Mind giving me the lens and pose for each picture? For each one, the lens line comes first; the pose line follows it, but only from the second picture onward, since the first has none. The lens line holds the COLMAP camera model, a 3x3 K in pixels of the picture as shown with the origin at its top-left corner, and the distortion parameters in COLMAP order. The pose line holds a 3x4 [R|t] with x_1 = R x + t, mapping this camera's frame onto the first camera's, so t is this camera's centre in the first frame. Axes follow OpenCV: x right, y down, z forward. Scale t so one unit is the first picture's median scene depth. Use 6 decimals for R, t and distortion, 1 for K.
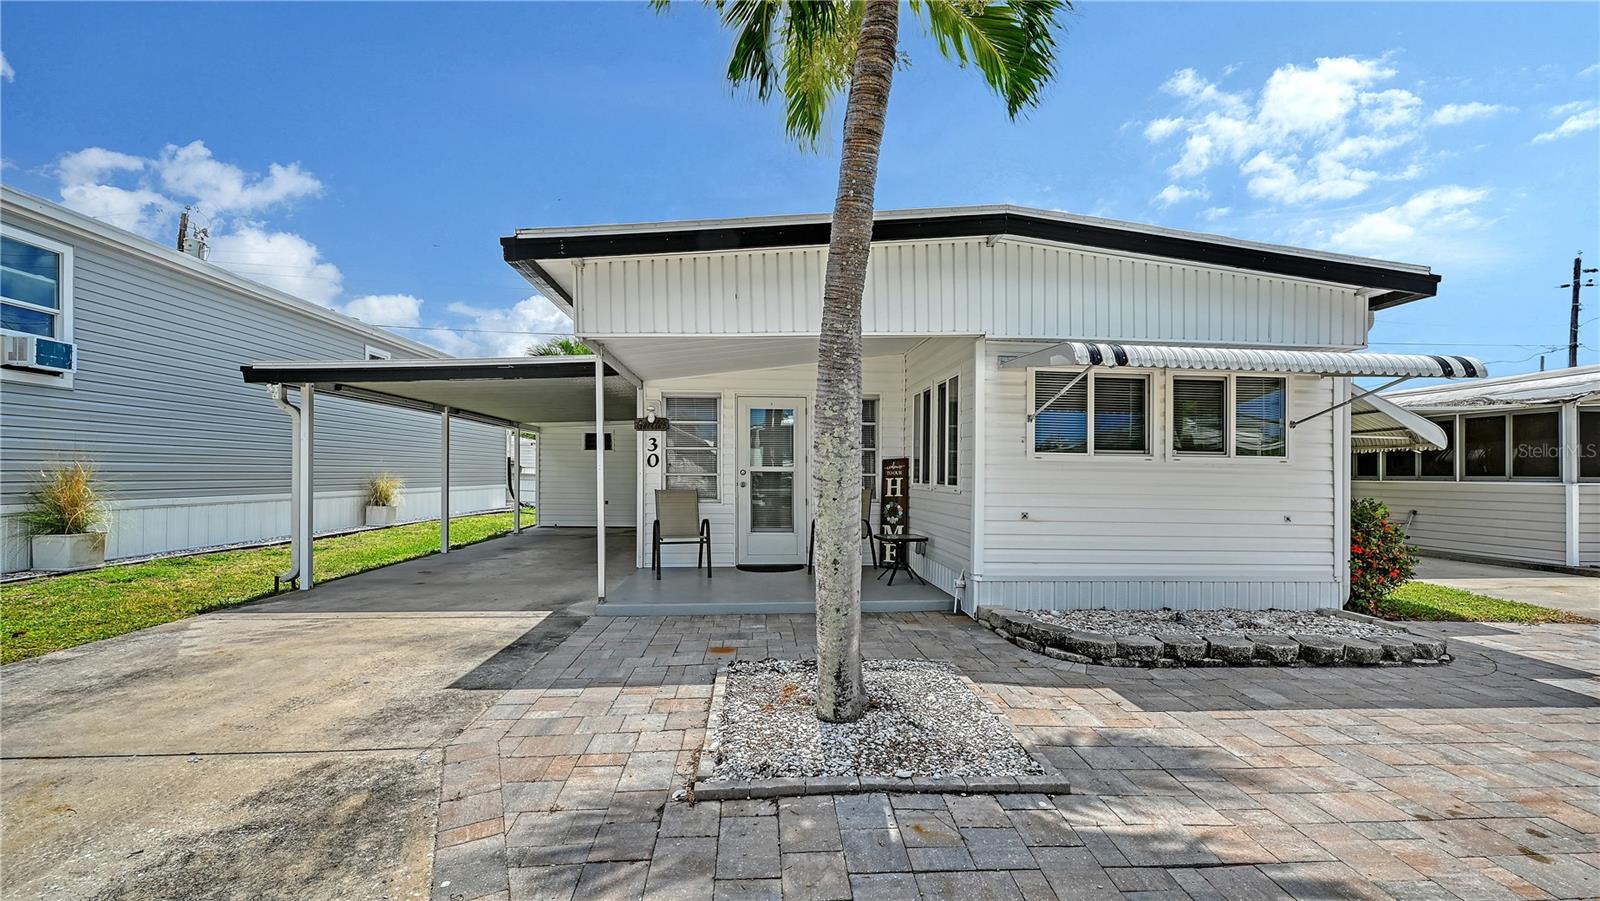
lens RADIAL K [[639.8, 0, 799.6], [0, 639.8, 472.5], [0, 0, 1]] dist [-0.001015, 0.000629]
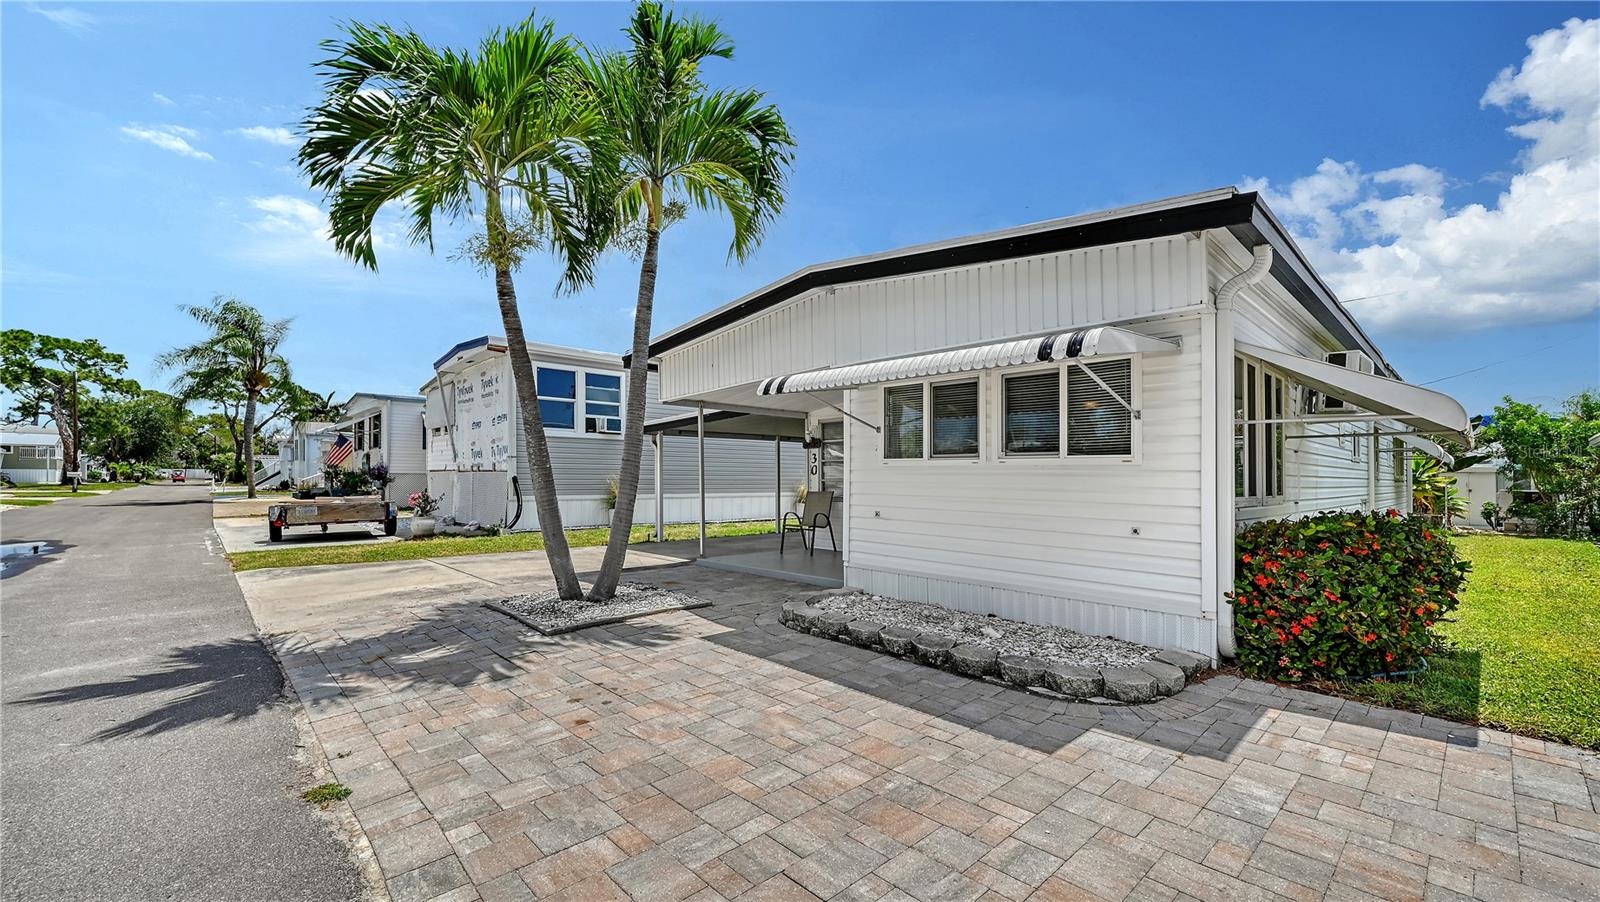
lens RADIAL K [[647.0, 0, 809.8], [0, 647.0, 466.5], [0, 0, 1]] dist [-0.001610, 0.000772]
pose [[0.638823, -0.019152, -0.769115, 0.831793], [-0.001230, 0.999663, -0.025914, 0.009180], [0.769353, 0.017501, 0.638585, 0.112318]]
